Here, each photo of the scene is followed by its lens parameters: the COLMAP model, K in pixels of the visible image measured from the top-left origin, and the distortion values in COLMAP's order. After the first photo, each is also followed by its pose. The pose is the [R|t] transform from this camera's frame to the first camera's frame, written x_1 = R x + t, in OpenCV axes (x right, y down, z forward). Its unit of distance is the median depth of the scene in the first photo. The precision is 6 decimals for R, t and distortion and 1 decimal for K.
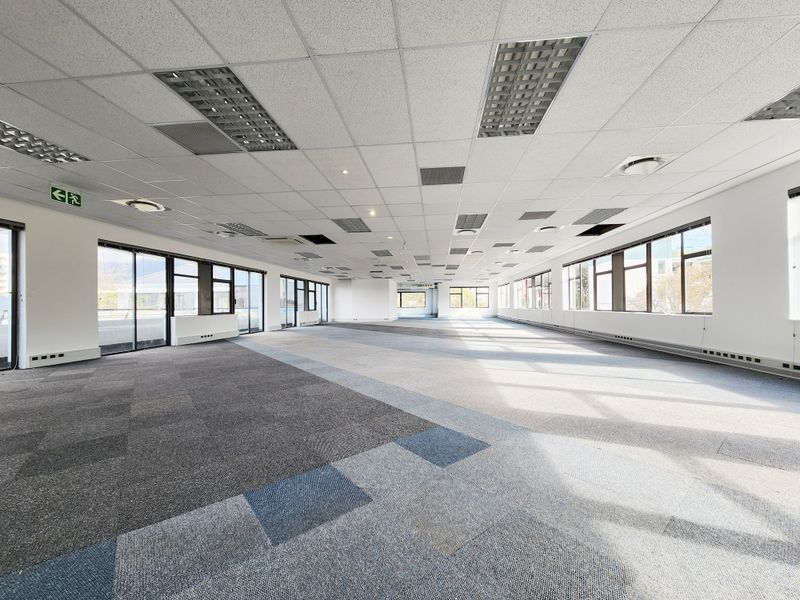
lens RADIAL K [[321.5, 0, 392.9], [0, 321.5, 302.6], [0, 0, 1]] dist [0.007045, -0.000144]
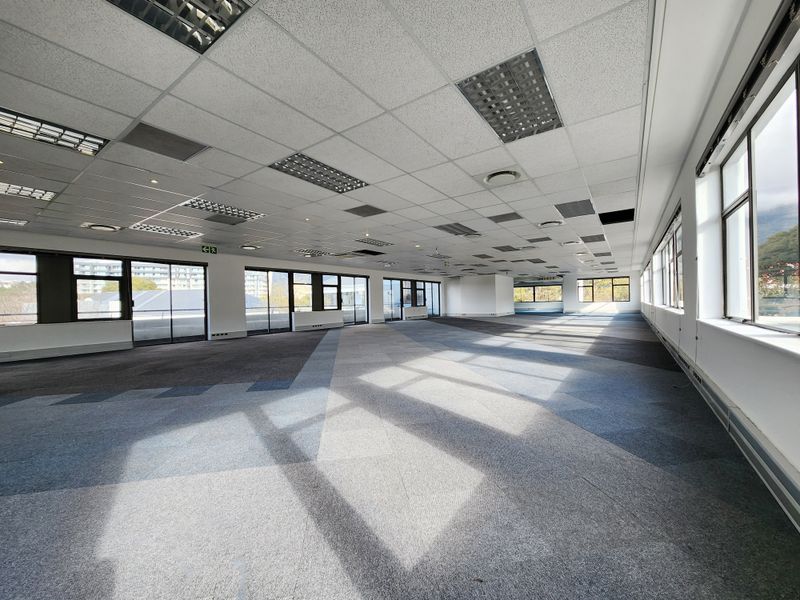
lens RADIAL K [[319.8, 0, 400.0], [0, 319.8, 300.0], [0, 0, 1]] dist [0.008787, 0.000008]
pose [[0.879429, -0.014801, -0.475800, 0.418273], [0.019817, 0.999788, 0.005526, -0.010158], [0.475617, -0.014289, 0.879536, -0.059106]]
